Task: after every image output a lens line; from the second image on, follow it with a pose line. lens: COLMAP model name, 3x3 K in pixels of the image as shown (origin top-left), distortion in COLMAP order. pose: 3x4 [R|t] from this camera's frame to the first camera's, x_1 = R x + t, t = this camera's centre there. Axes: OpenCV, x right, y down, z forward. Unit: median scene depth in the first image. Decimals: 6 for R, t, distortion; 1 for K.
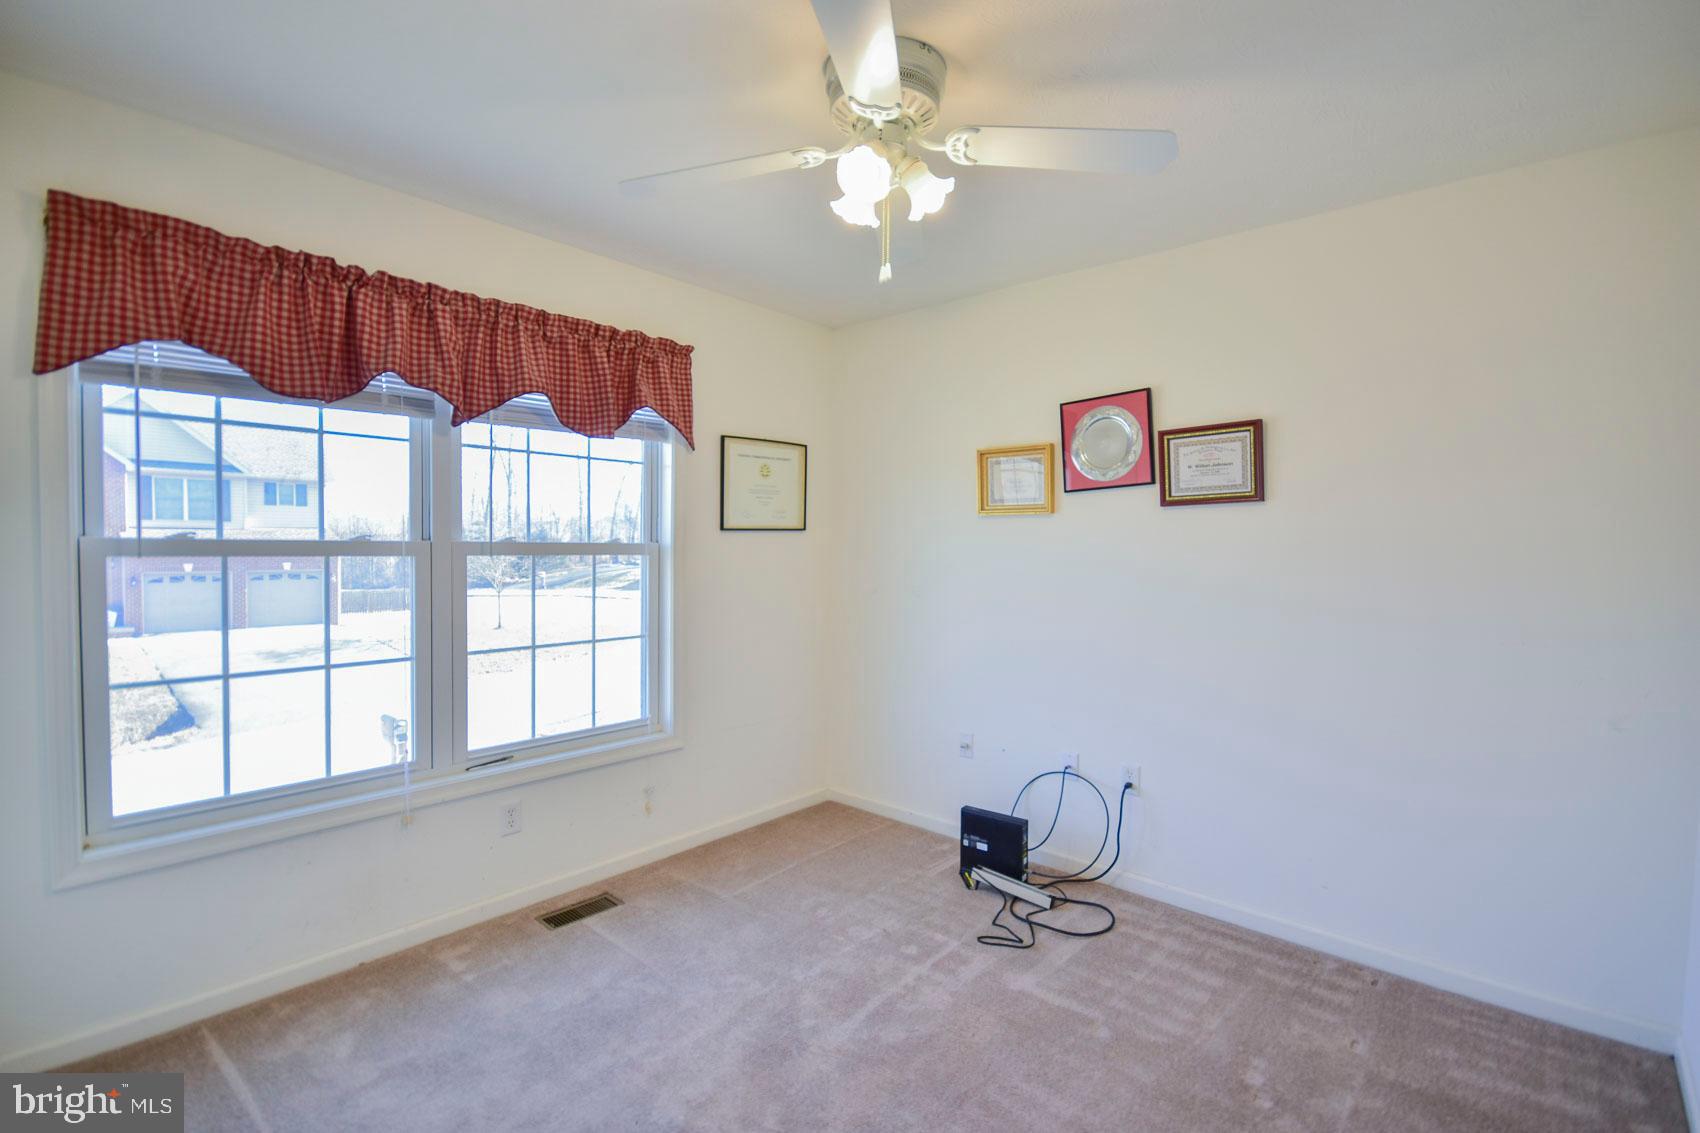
lens RADIAL K [[772.6, 0, 840.6], [0, 772.6, 565.6], [0, 0, 1]] dist [0.009561, -0.004240]
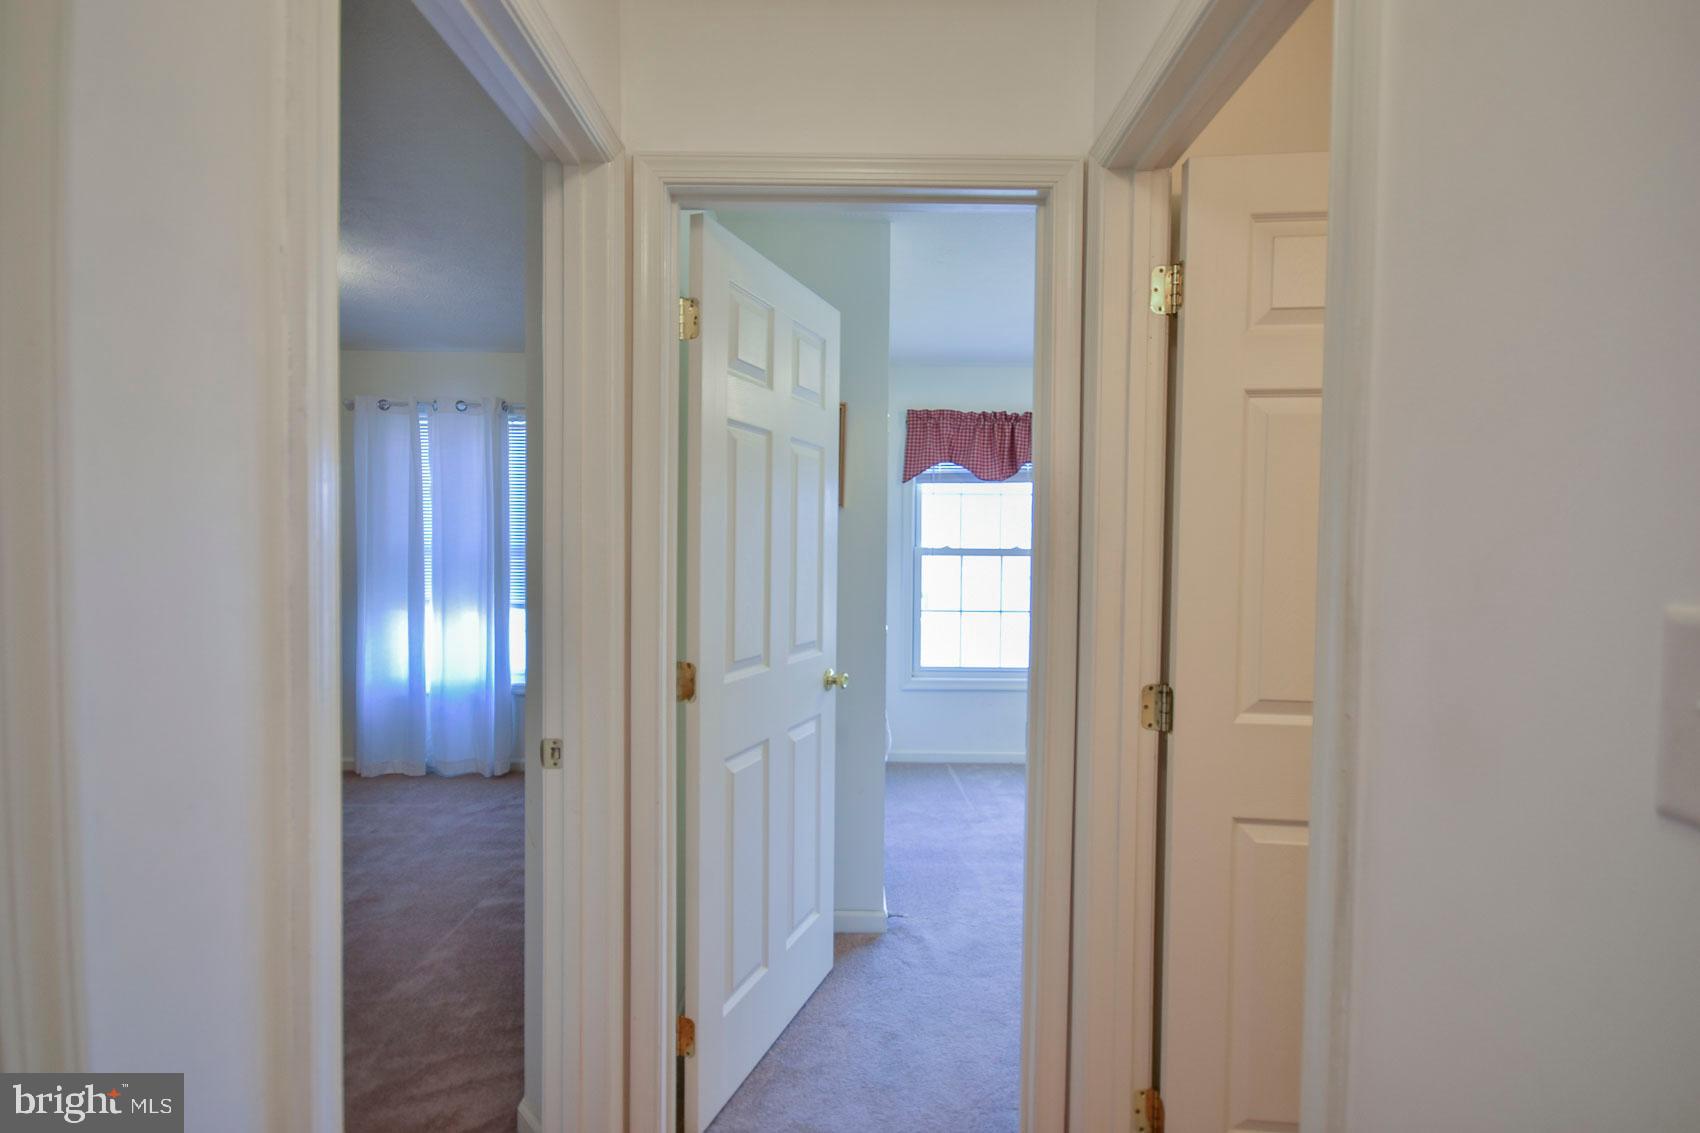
lens RADIAL K [[772.6, 0, 848.7], [0, 772.6, 560.8], [0, 0, 1]] dist [0.009561, -0.004240]
pose [[0.655518, 0.013440, -0.755060, 0.562511], [-0.025405, 0.999668, -0.004262, 0.018457], [0.754752, 0.021976, 0.655642, -0.583185]]
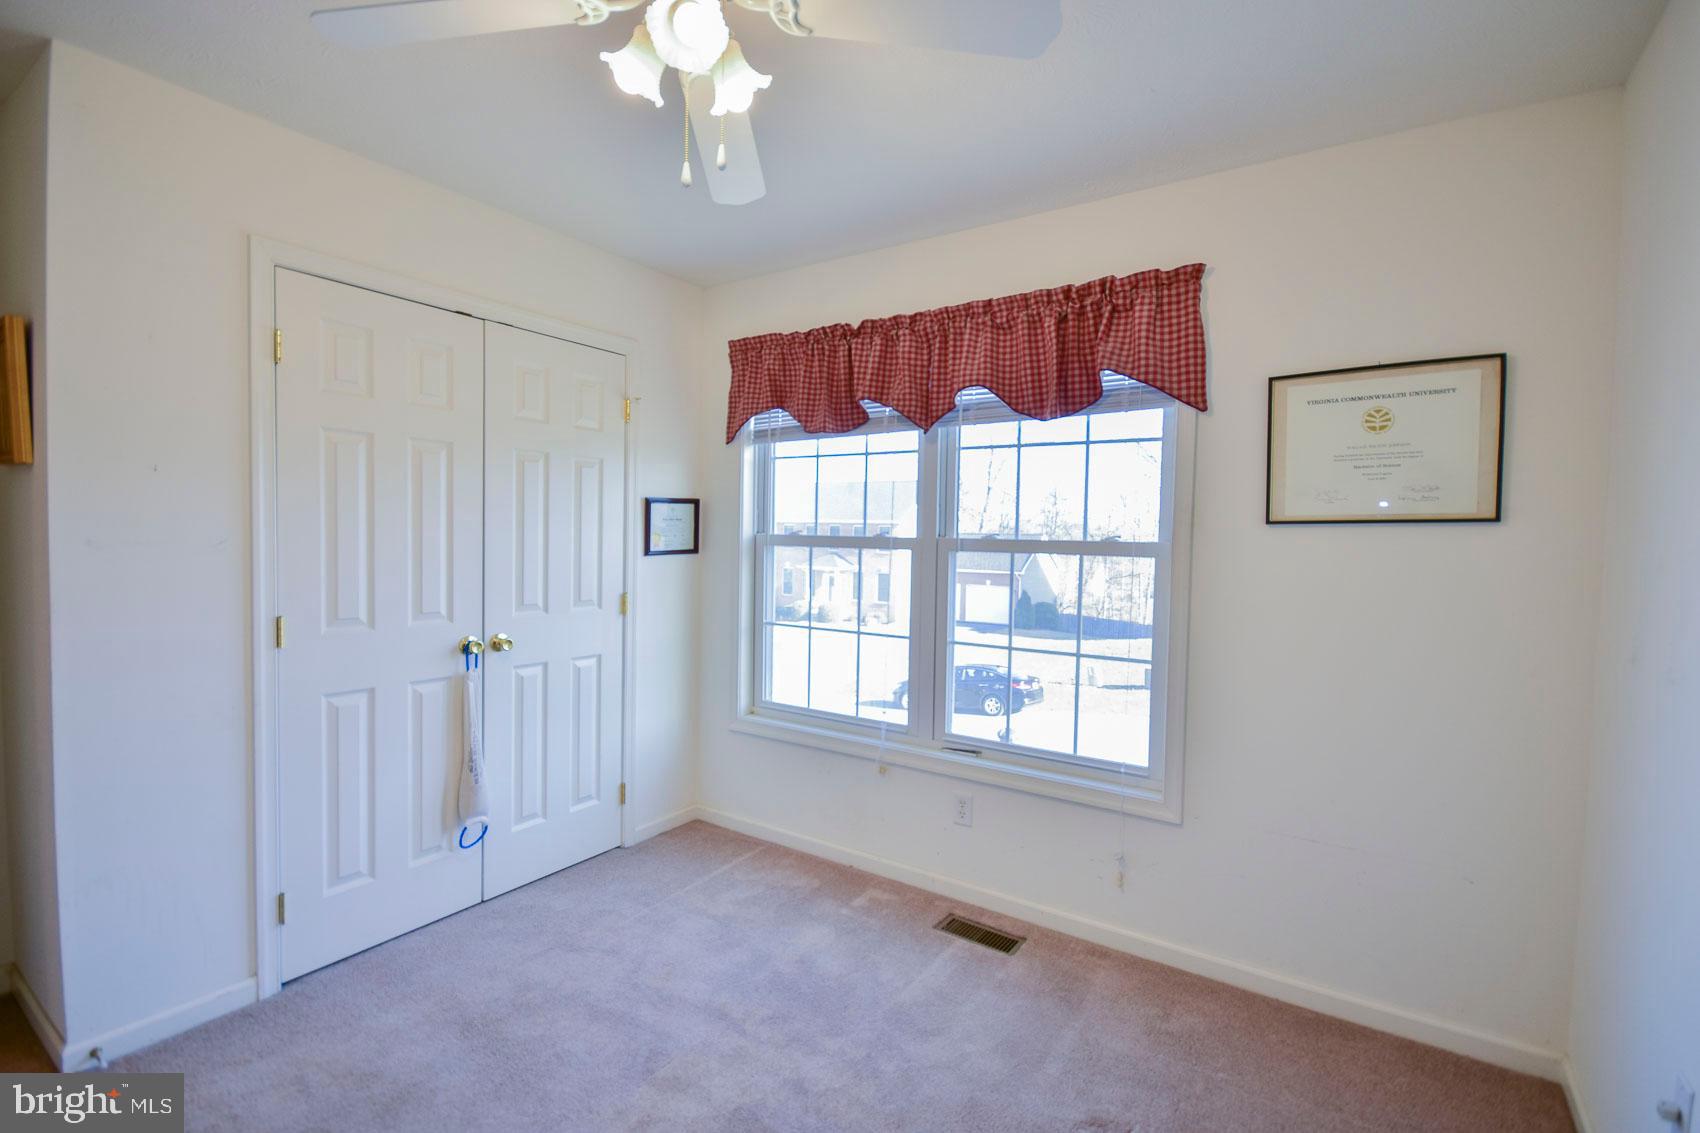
lens RADIAL K [[772.6, 0, 846.5], [0, 772.6, 571.1], [0, 0, 1]] dist [0.009561, -0.004240]
pose [[0.145617, 0.029935, -0.988888, 0.604940], [-0.053577, 0.998314, 0.022331, -0.001587], [0.987889, 0.049730, 0.146975, 0.752940]]
